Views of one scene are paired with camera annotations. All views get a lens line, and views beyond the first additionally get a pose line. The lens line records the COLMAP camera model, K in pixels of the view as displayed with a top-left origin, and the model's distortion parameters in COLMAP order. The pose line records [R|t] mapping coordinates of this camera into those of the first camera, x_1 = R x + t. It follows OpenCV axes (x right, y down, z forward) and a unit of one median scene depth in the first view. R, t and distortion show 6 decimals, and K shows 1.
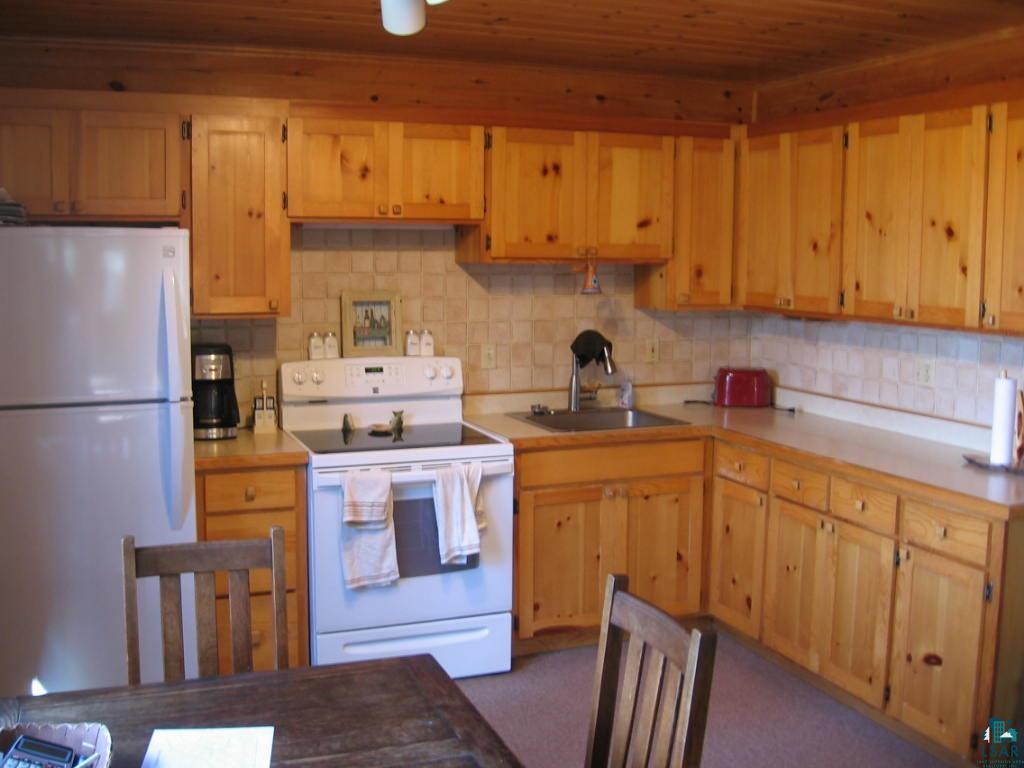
lens RADIAL K [[1102.8, 0, 511.1], [0, 1102.8, 383.0], [0, 0, 1]] dist [-0.129292, 0.000000]
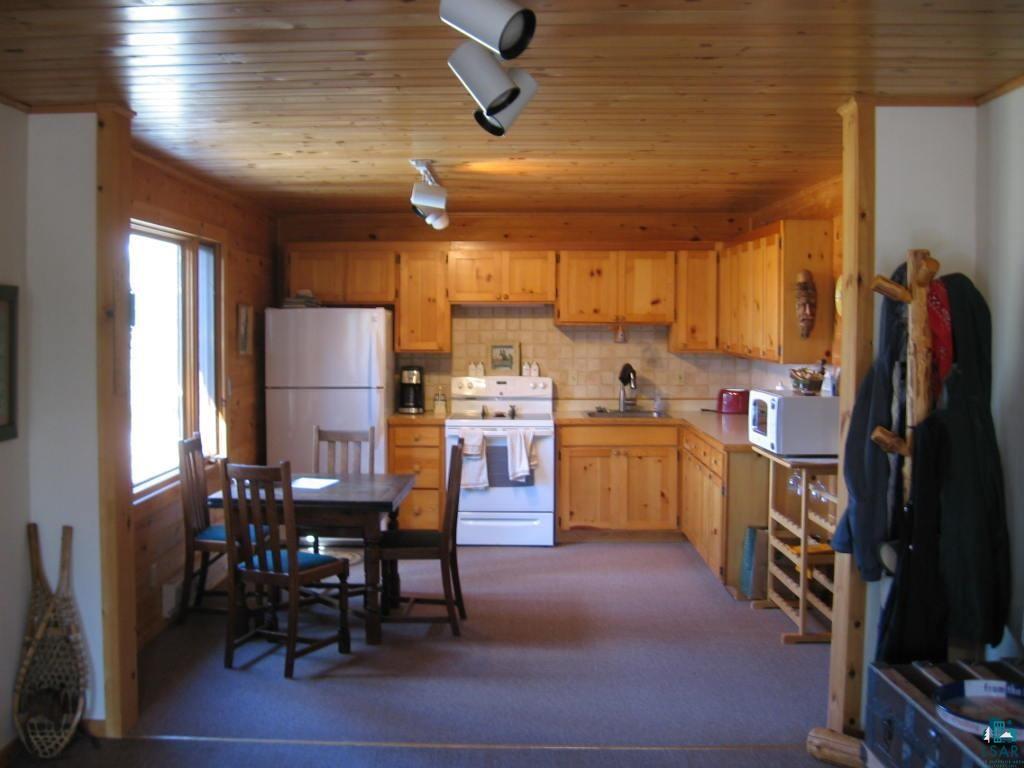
lens RADIAL K [[1102.8, 0, 486.2], [0, 1102.8, 377.5], [0, 0, 1]] dist [-0.129292, 0.000000]
pose [[0.921173, 0.016752, -0.388793, 0.573656], [-0.040566, 0.997764, -0.053122, 0.079102], [0.387034, 0.064707, 0.919792, -0.714826]]
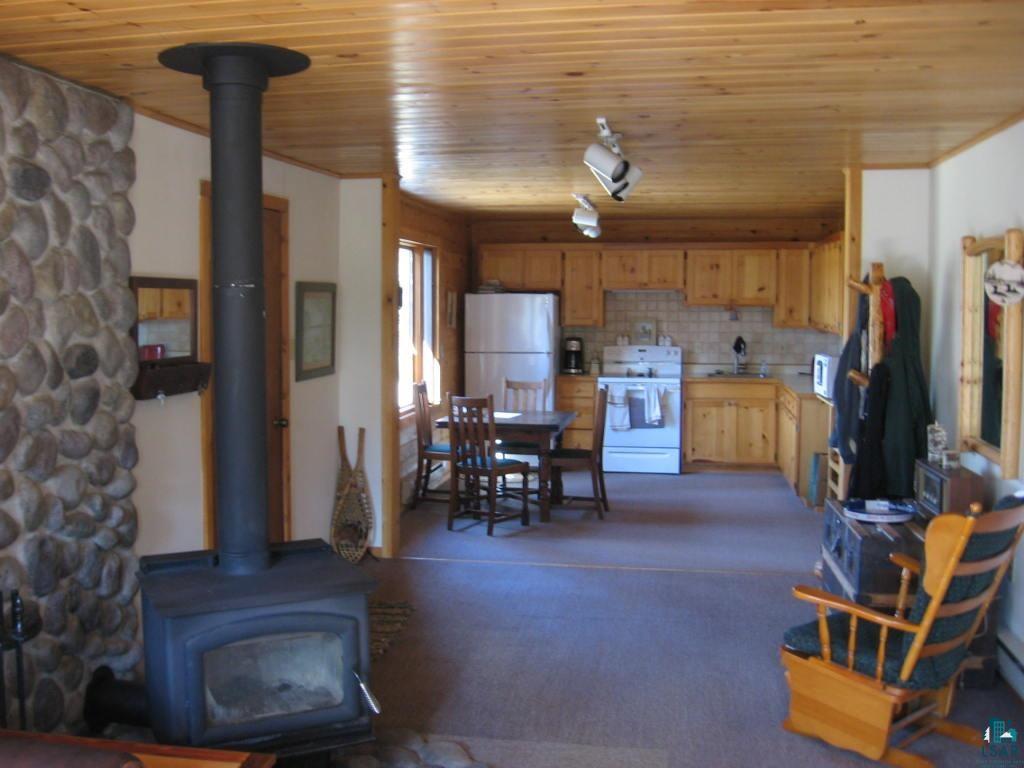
lens RADIAL K [[1102.8, 0, 483.1], [0, 1102.8, 377.0], [0, 0, 1]] dist [-0.129292, 0.000000]
pose [[0.851901, 0.032590, -0.522688, 0.842974], [-0.055307, 0.998079, -0.027911, 0.132840], [0.520774, 0.052685, 0.852067, -1.234542]]
